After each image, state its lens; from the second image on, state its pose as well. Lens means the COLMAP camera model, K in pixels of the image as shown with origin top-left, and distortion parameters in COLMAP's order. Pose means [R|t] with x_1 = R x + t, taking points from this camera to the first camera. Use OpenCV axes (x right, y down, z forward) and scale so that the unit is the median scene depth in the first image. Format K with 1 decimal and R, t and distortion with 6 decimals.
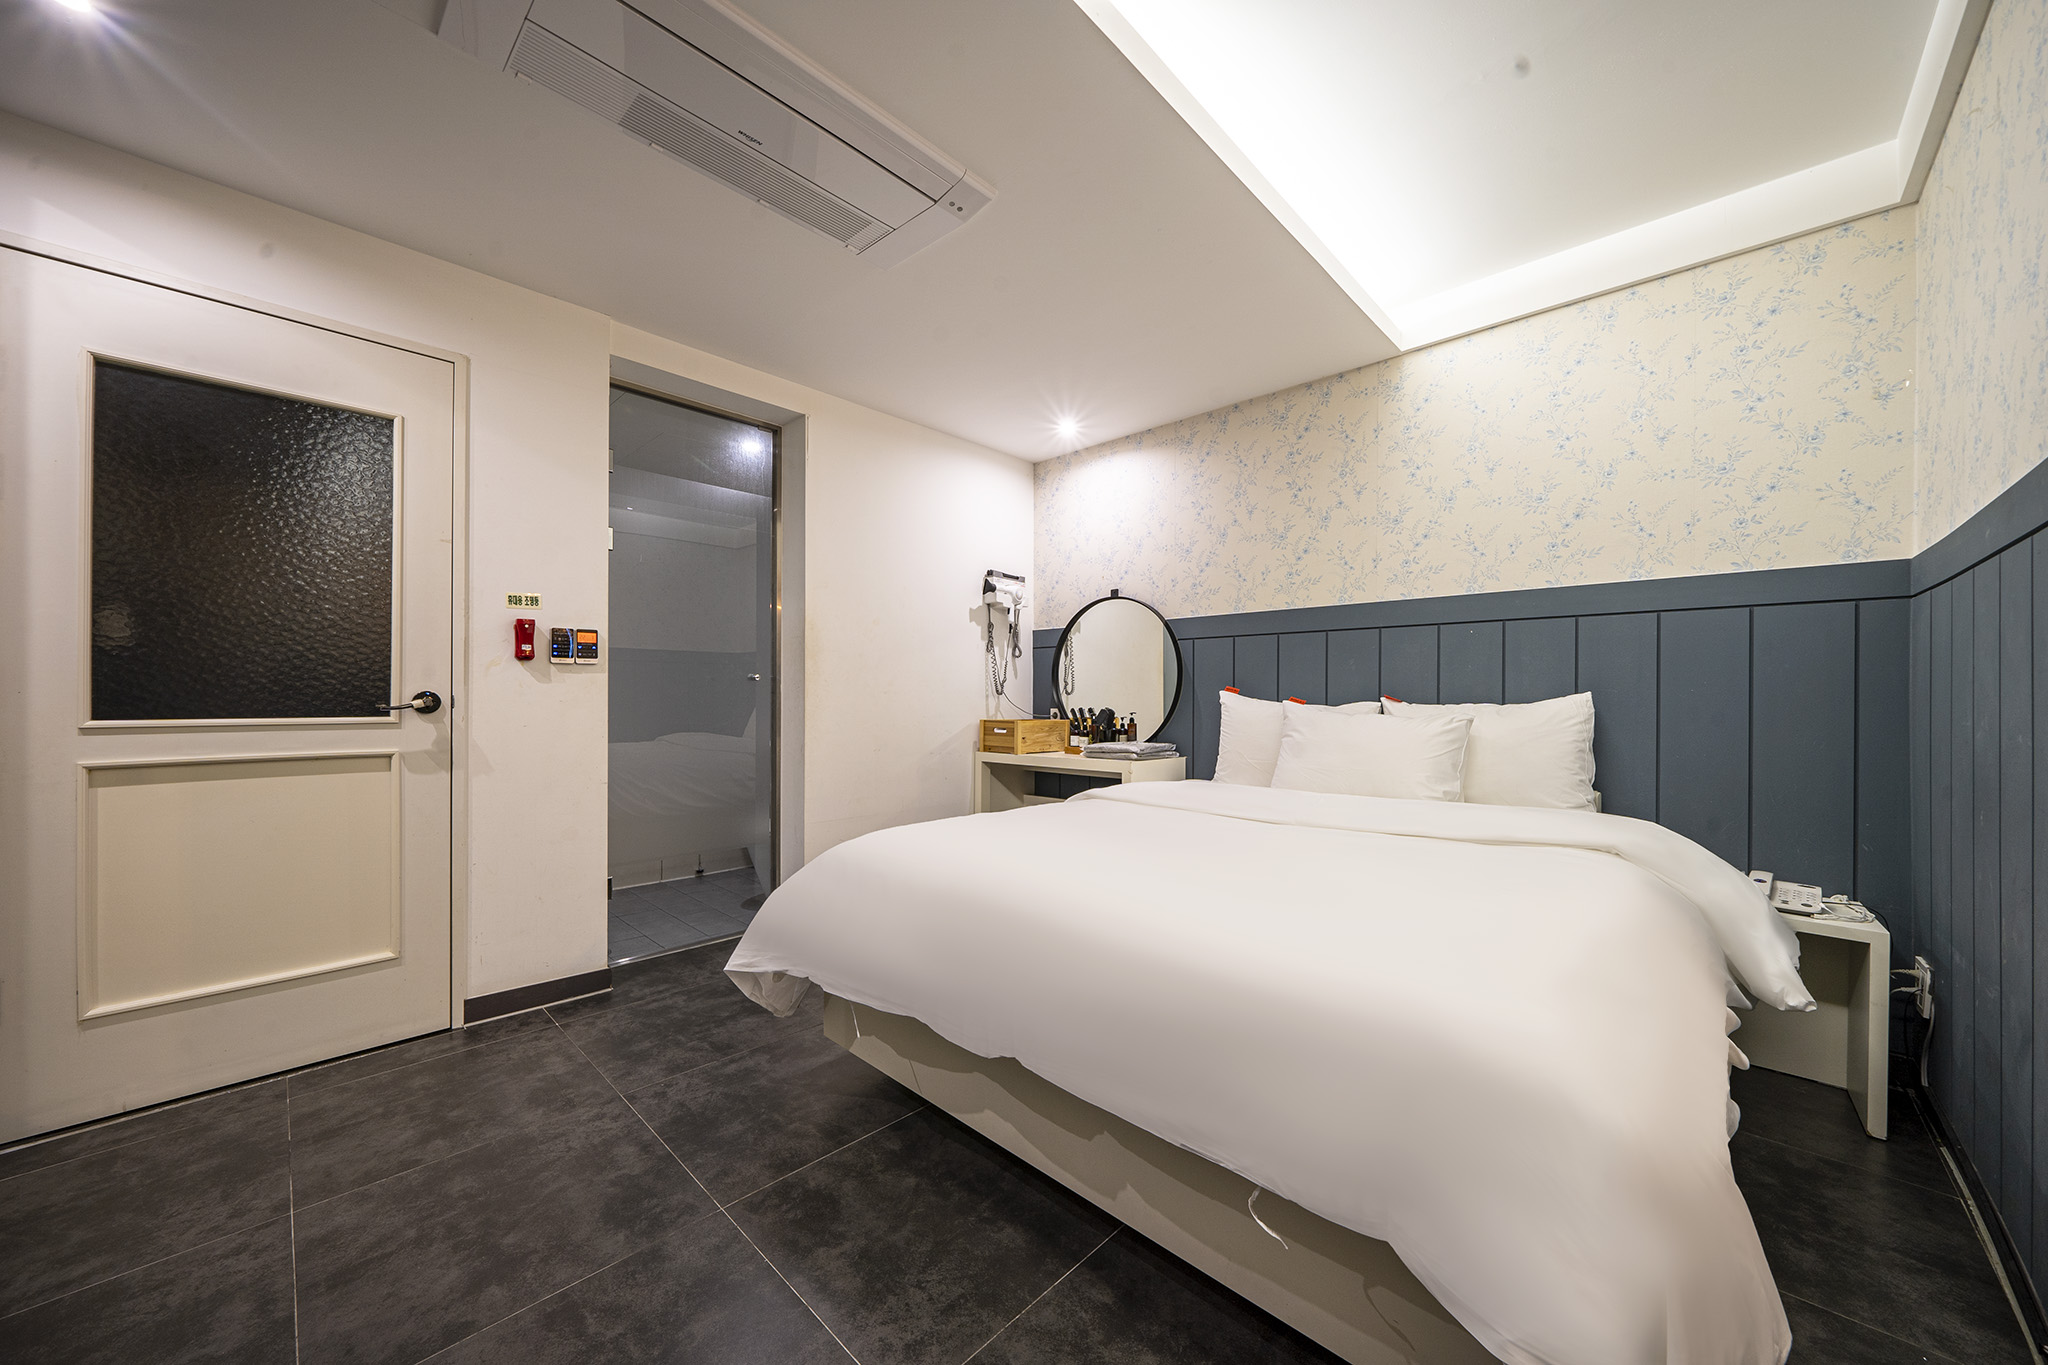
lens RADIAL K [[729.4, 0, 1018.0], [0, 729.4, 692.5], [0, 0, 1]] dist [-0.008106, 0.000897]
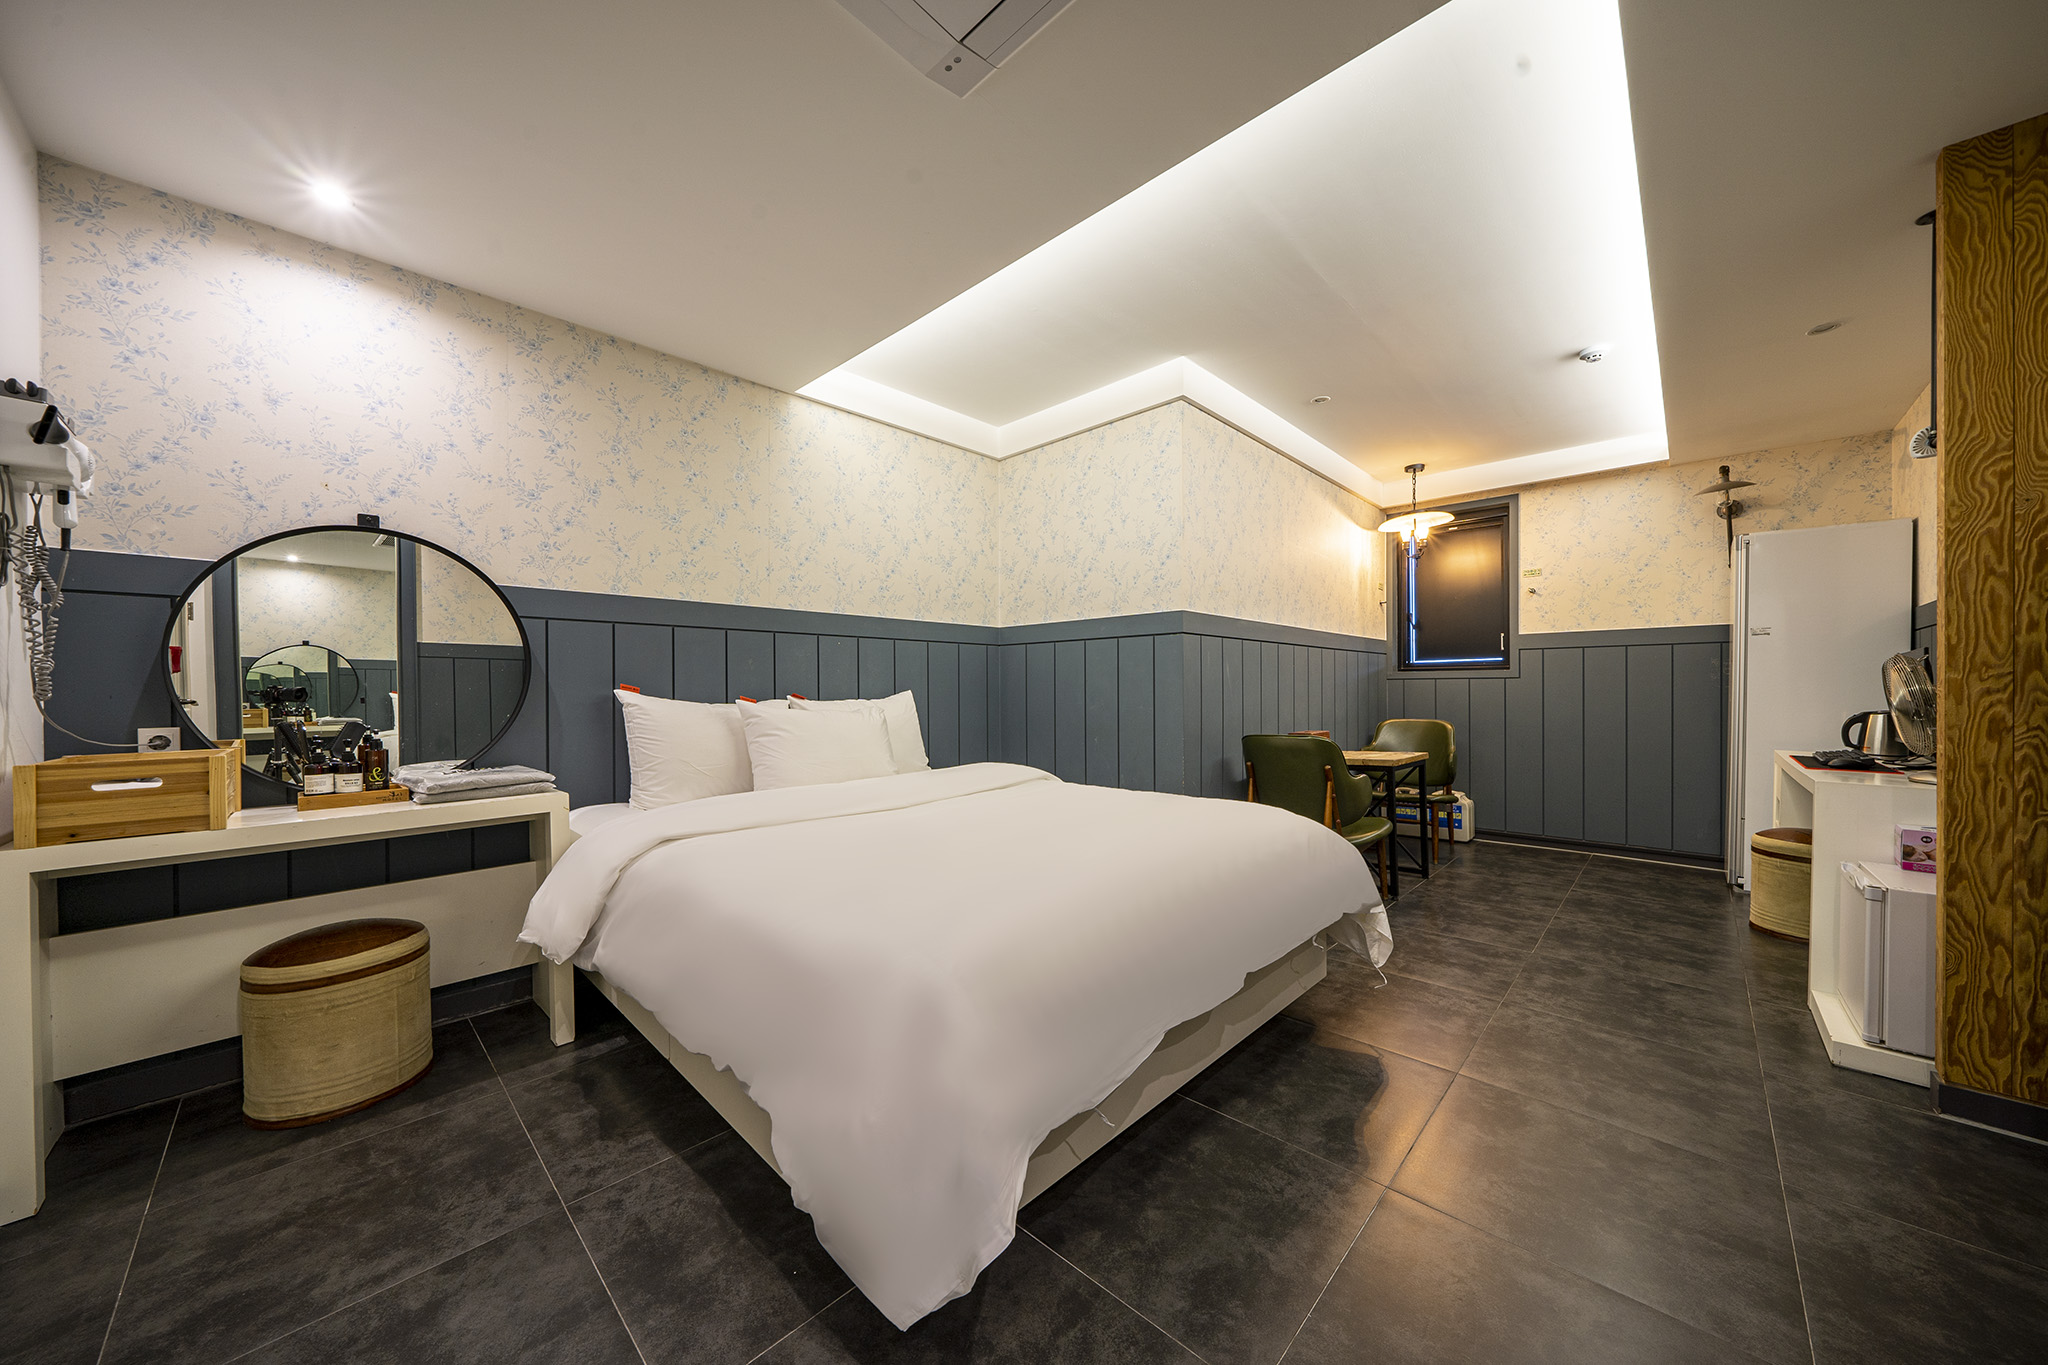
lens RADIAL K [[704.4, 0, 1016.9], [0, 704.4, 691.1], [0, 0, 1]] dist [-0.001819, -0.000396]
pose [[-0.003071, -0.010832, 0.999937, -0.521128], [-0.004250, 0.999932, 0.010819, -0.011145], [-0.999986, -0.004217, -0.003117, 0.580821]]
